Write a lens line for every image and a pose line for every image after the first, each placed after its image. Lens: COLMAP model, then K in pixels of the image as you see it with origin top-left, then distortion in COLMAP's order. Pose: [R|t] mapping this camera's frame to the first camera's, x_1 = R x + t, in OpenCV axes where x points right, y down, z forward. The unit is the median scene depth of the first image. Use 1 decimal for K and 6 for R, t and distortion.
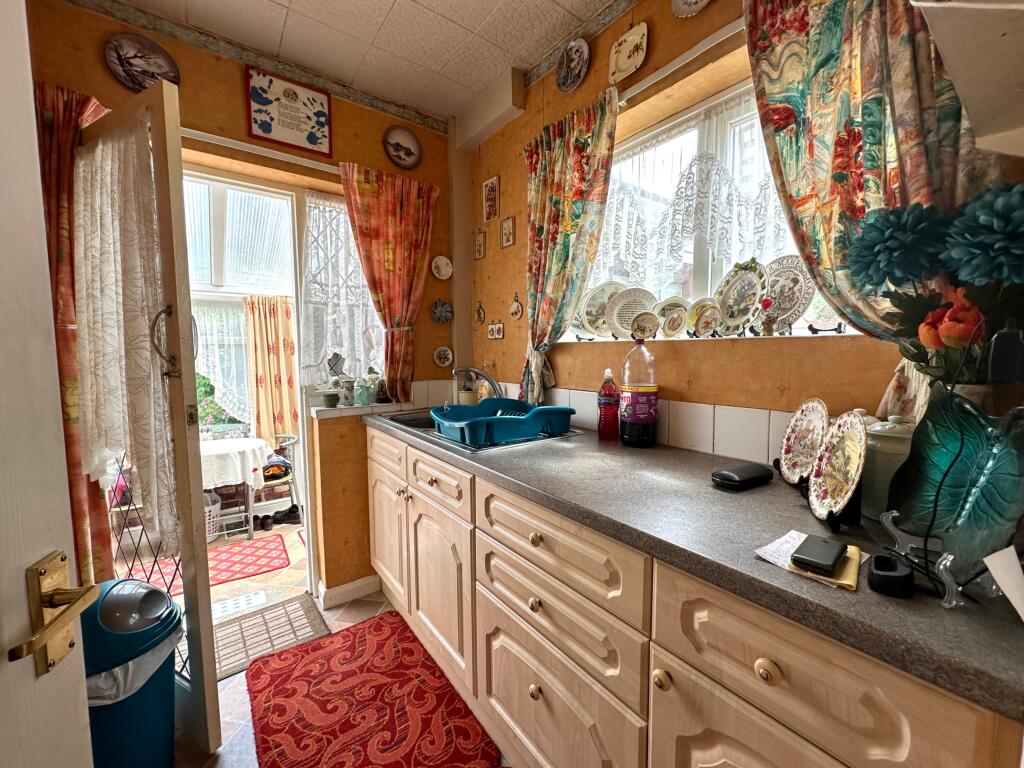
lens RADIAL K [[409.3, 0, 512.8], [0, 409.3, 380.6], [0, 0, 1]] dist [0.011277, 0.000118]
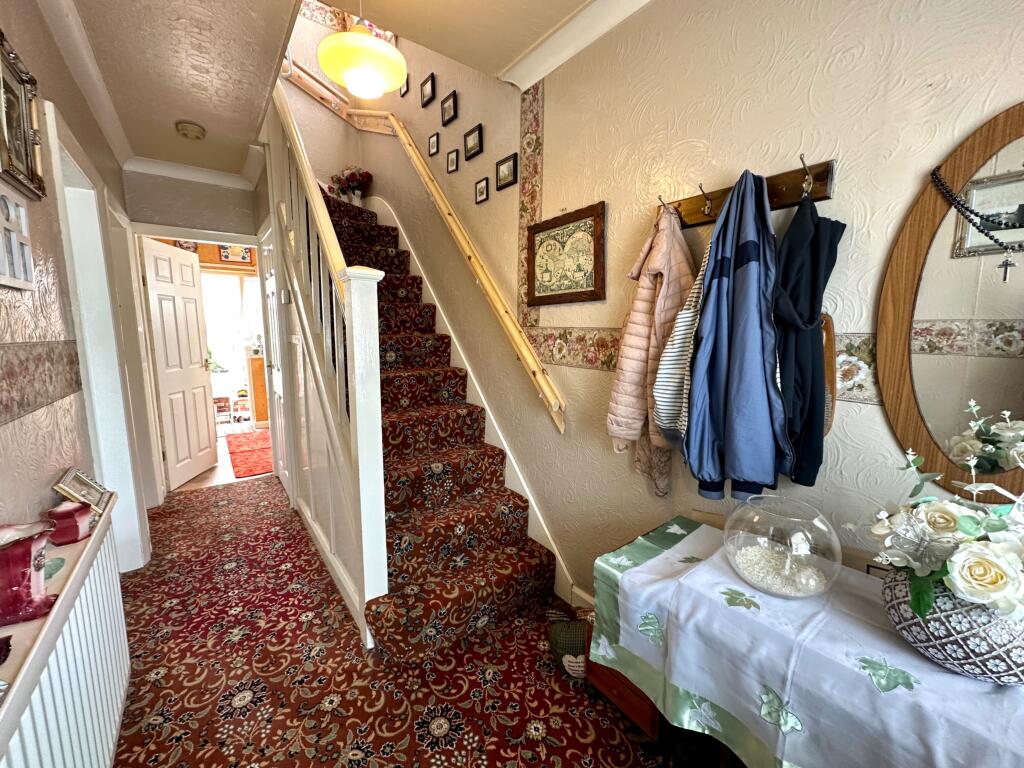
lens RADIAL K [[409.3, 0, 511.9], [0, 409.3, 383.9], [0, 0, 1]] dist [0.011277, 0.000118]
pose [[0.999956, 0.006463, 0.006818, 1.211902], [-0.006851, 0.998267, 0.058450, 0.088149], [-0.006428, -0.058494, 0.998267, -1.703180]]
